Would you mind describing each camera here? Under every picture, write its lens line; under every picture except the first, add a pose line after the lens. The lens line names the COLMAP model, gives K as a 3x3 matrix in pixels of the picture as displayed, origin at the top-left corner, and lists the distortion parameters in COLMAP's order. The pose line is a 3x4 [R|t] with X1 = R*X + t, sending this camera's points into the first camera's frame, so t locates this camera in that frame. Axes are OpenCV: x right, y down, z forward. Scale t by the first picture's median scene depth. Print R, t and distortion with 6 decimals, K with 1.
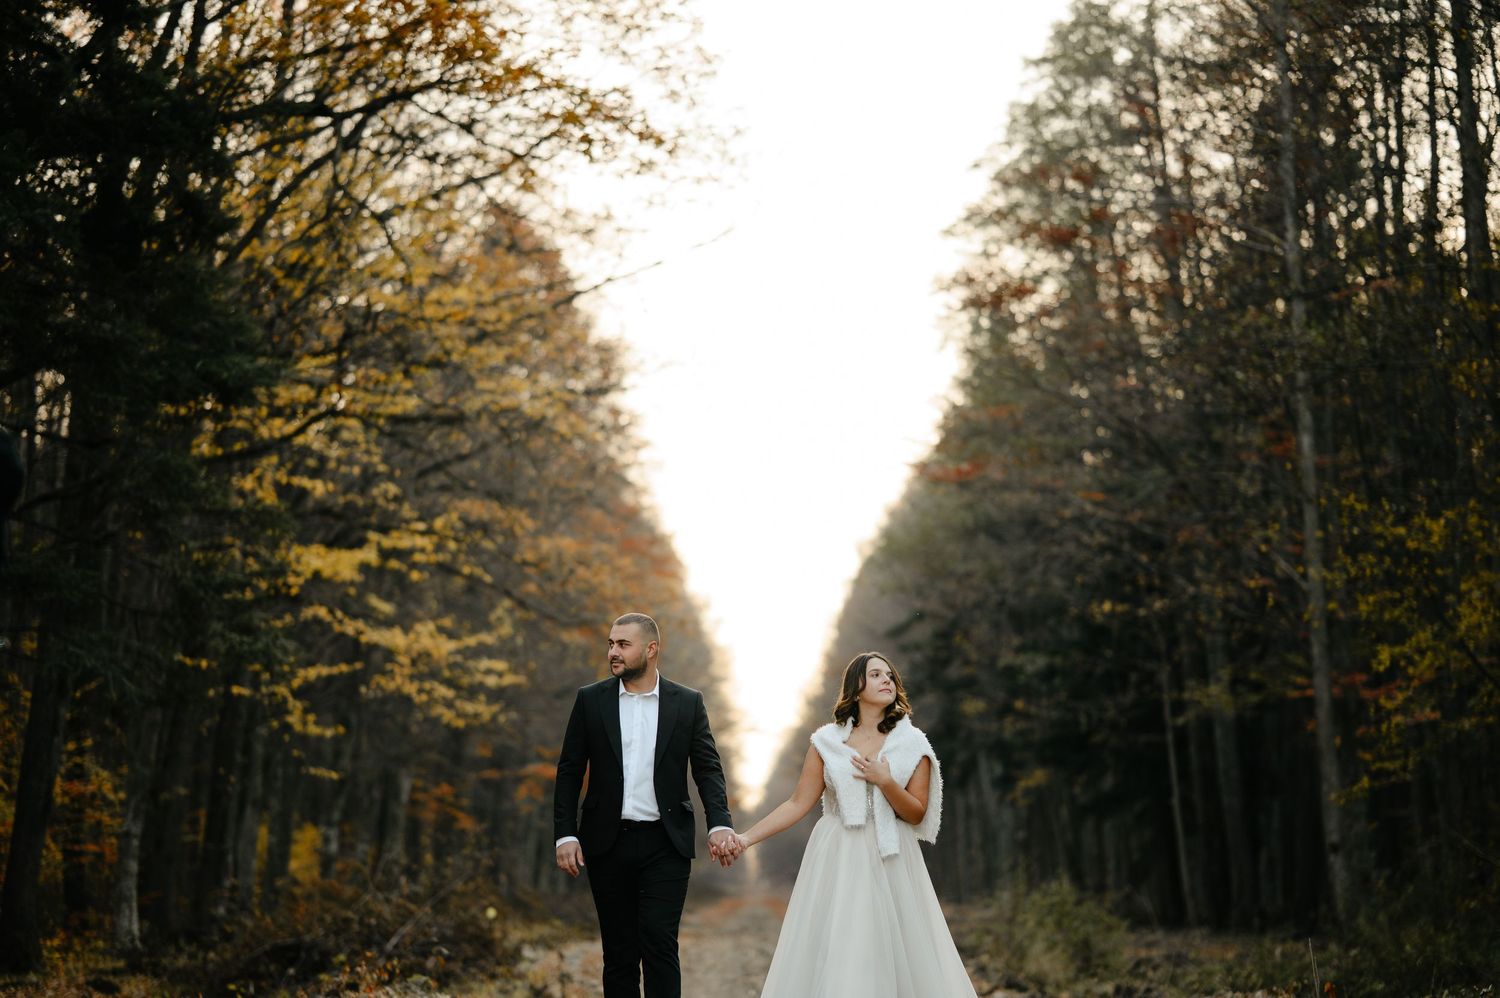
lens RADIAL K [[3779.4, 0, 748.6], [0, 3779.4, 549.1], [0, 0, 1]] dist [0.040584, 0.316734]
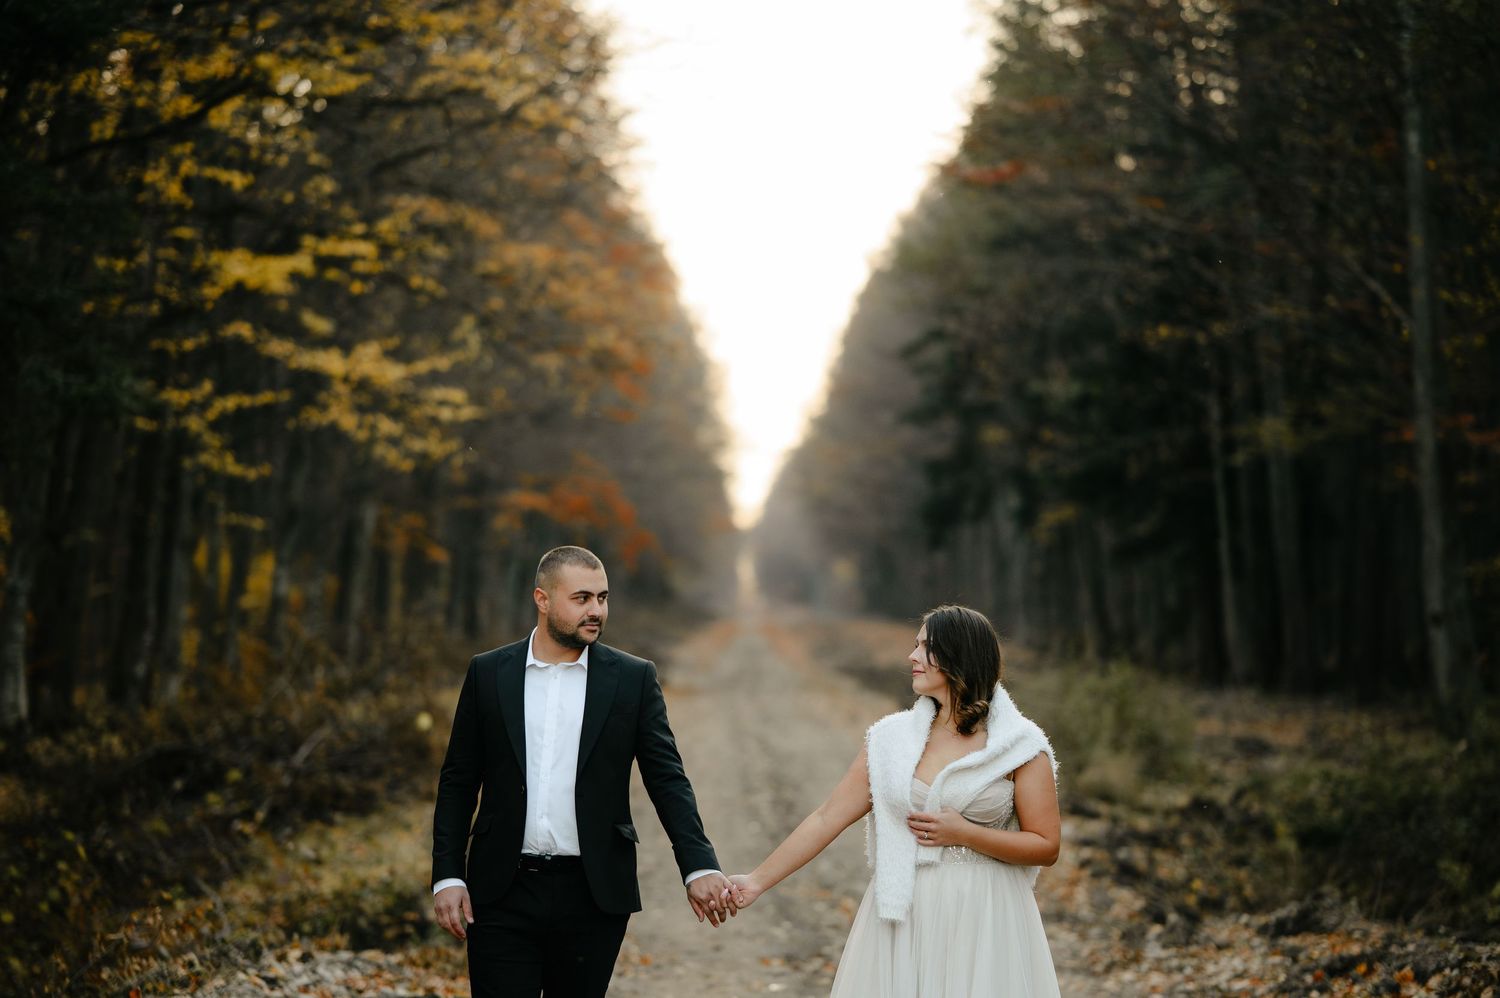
lens RADIAL K [[3779.4, 0, 748.6], [0, 3779.4, 549.1], [0, 0, 1]] dist [0.040584, 0.316734]
pose [[0.999940, 0.010804, 0.001916, -0.001714], [-0.010919, 0.996998, 0.076648, -0.000509], [-0.001083, -0.076665, 0.997056, 0.152493]]
